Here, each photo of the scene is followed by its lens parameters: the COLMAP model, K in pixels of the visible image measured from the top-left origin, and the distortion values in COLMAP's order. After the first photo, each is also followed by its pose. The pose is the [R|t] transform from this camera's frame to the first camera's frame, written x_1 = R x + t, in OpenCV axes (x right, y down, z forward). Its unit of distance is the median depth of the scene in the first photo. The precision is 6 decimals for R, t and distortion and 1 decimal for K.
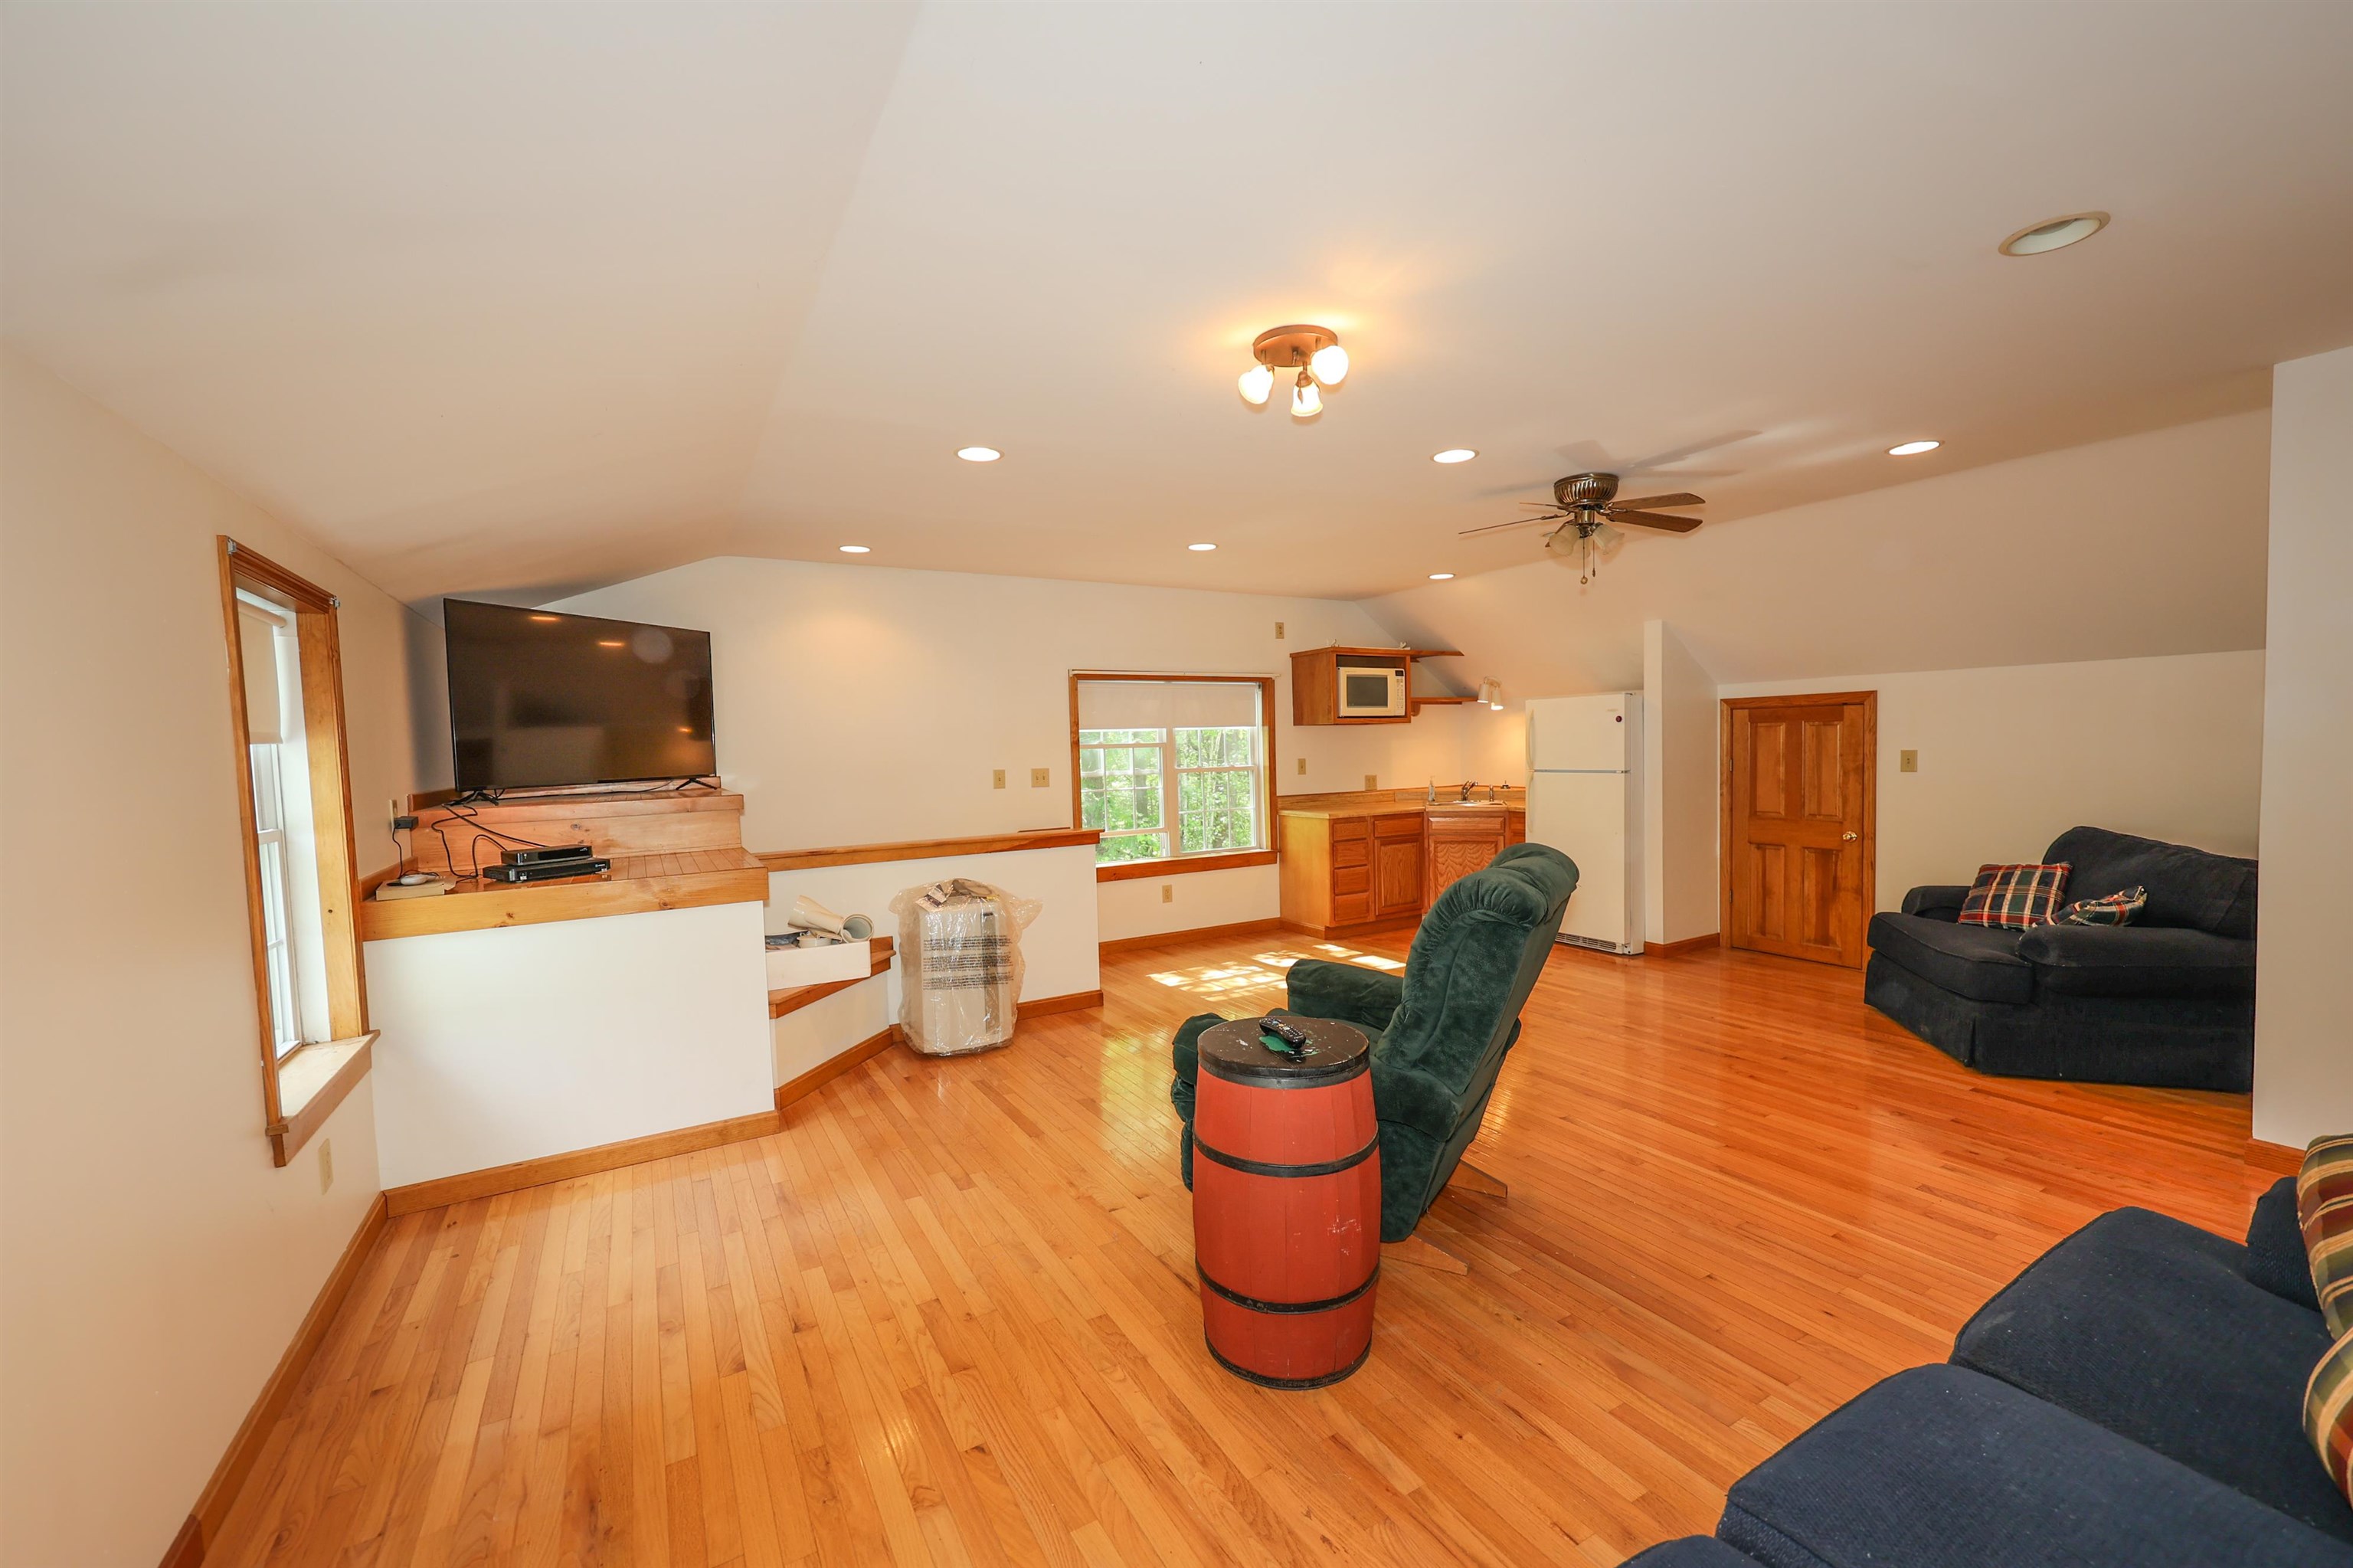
lens RADIAL K [[956.6, 0, 1173.2], [0, 956.6, 791.0], [0, 0, 1]] dist [-0.002246, -0.000166]
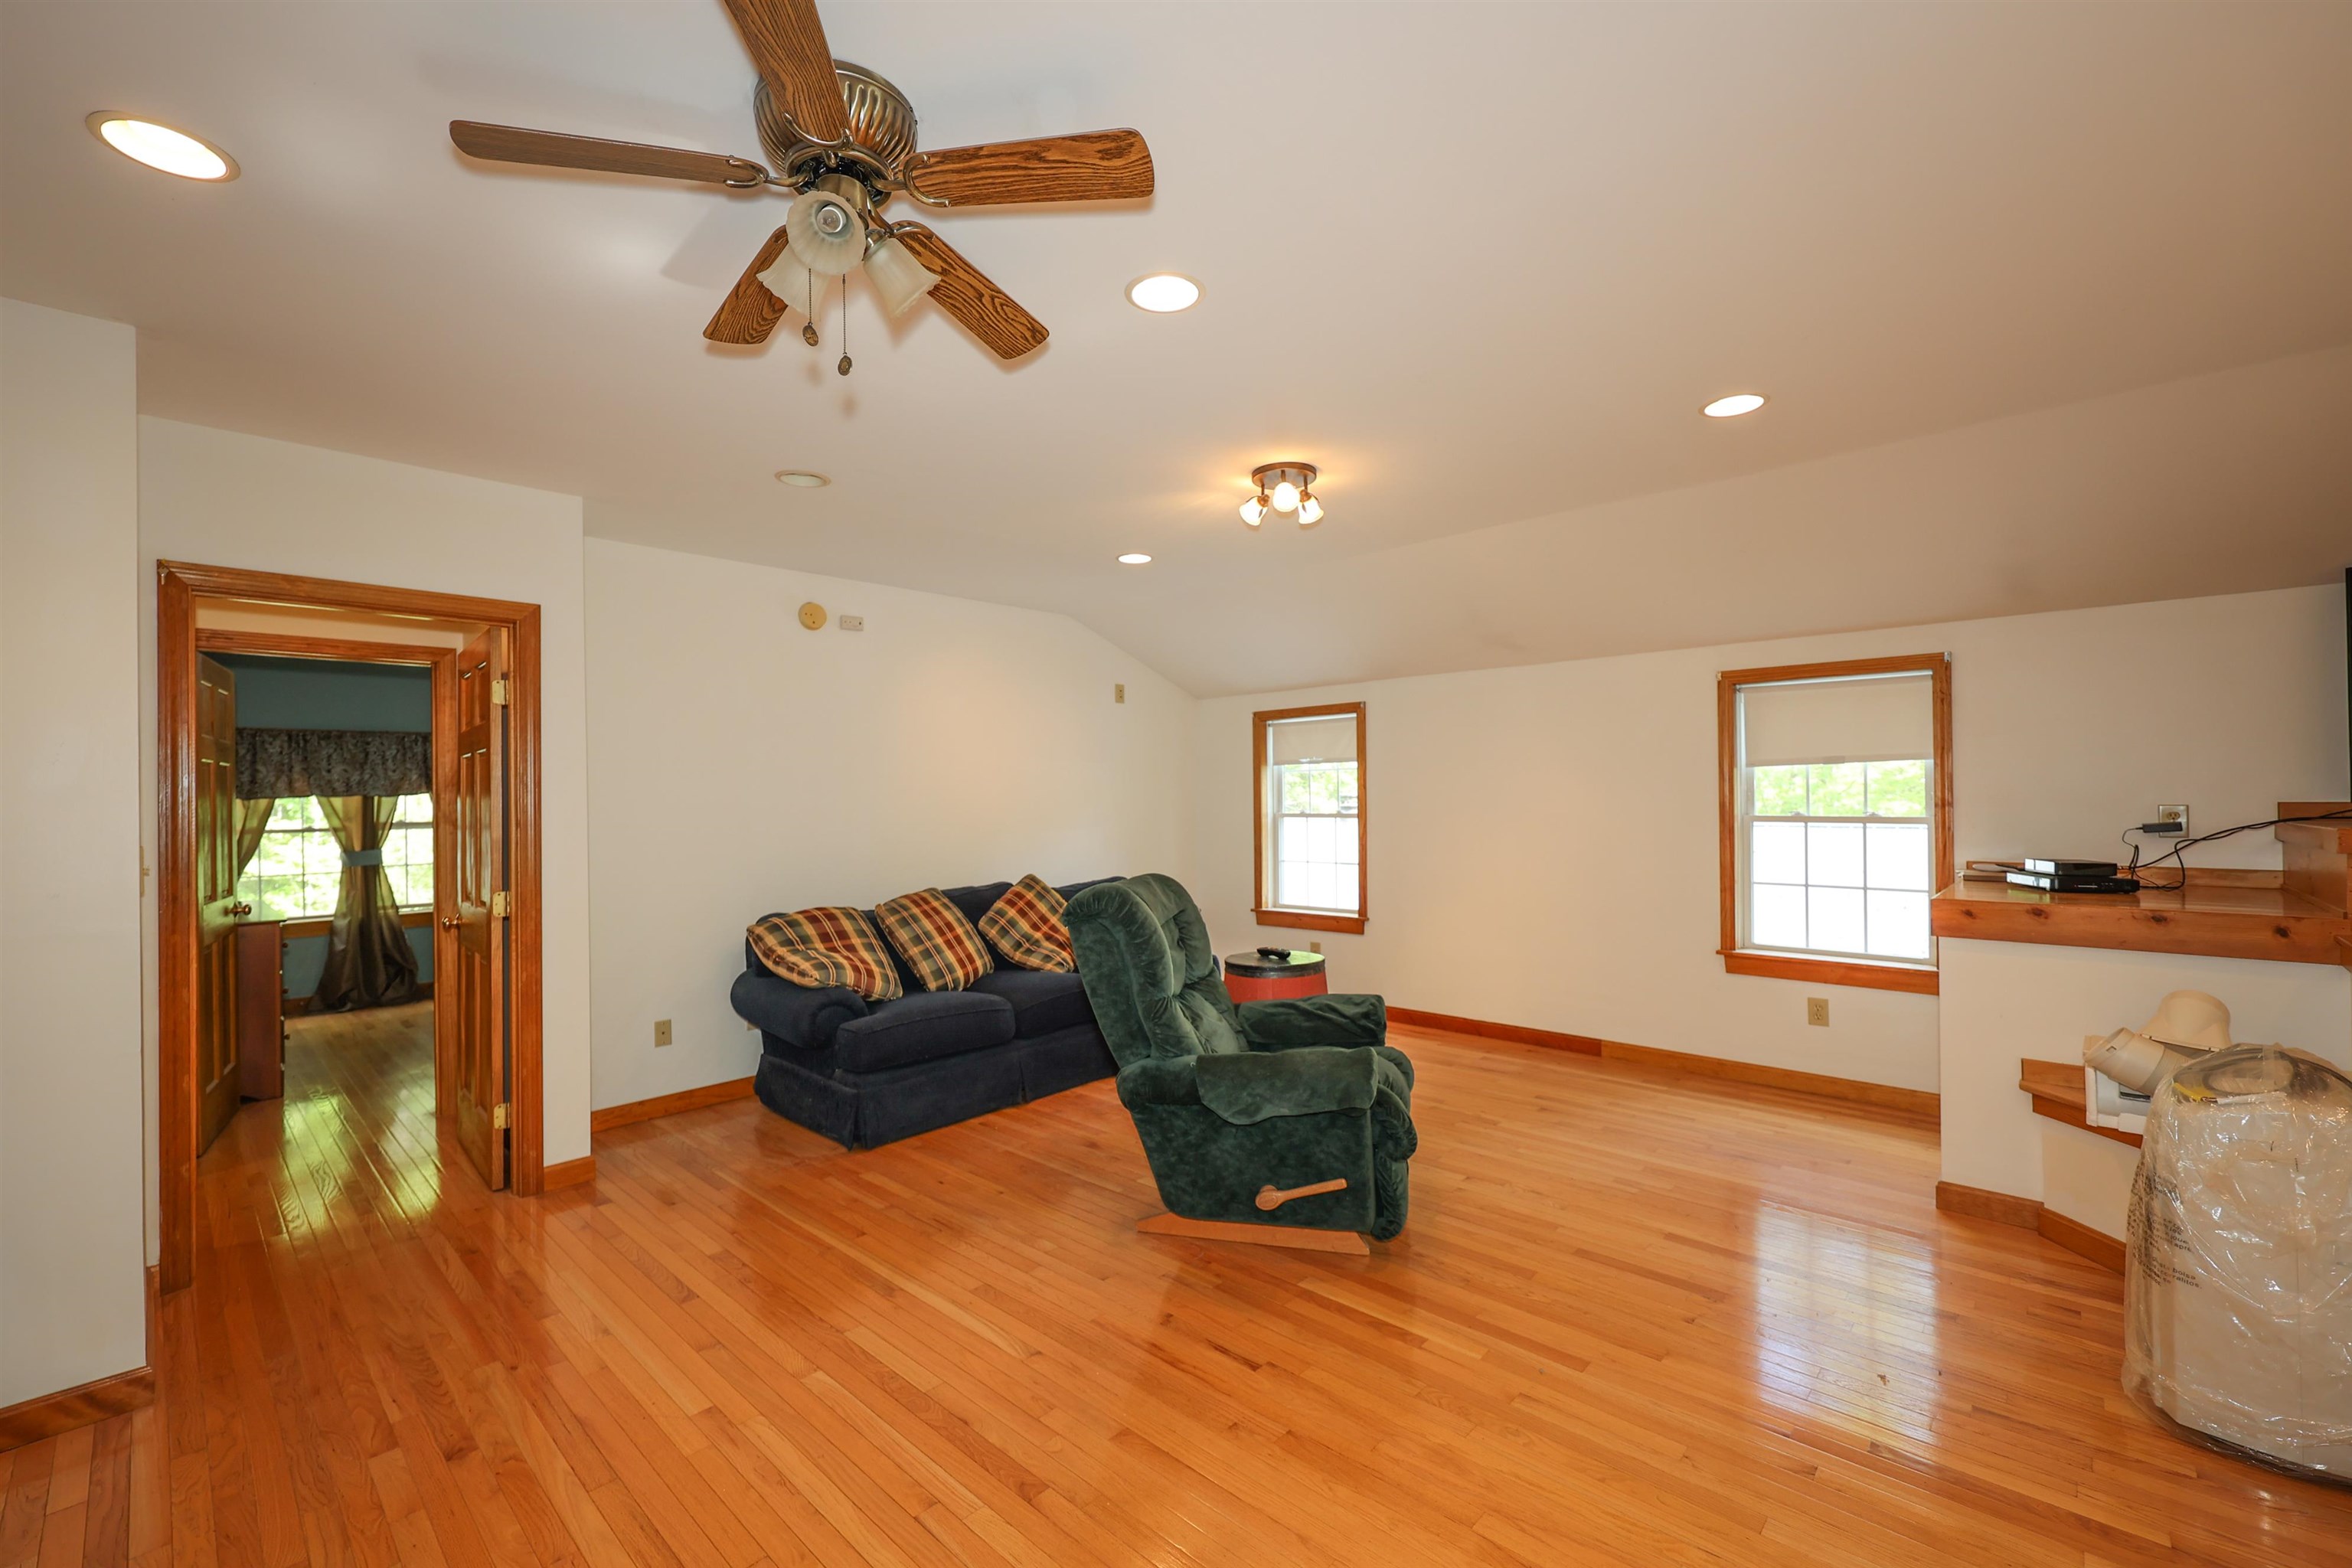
lens RADIAL K [[956.2, 0, 1174.1], [0, 956.2, 781.6], [0, 0, 1]] dist [-0.002246, -0.000166]
pose [[-0.958985, 0.032779, -0.281556, 0.585176], [0.018194, 0.998361, 0.054262, -0.112846], [0.282873, 0.046914, -0.958009, 1.977446]]
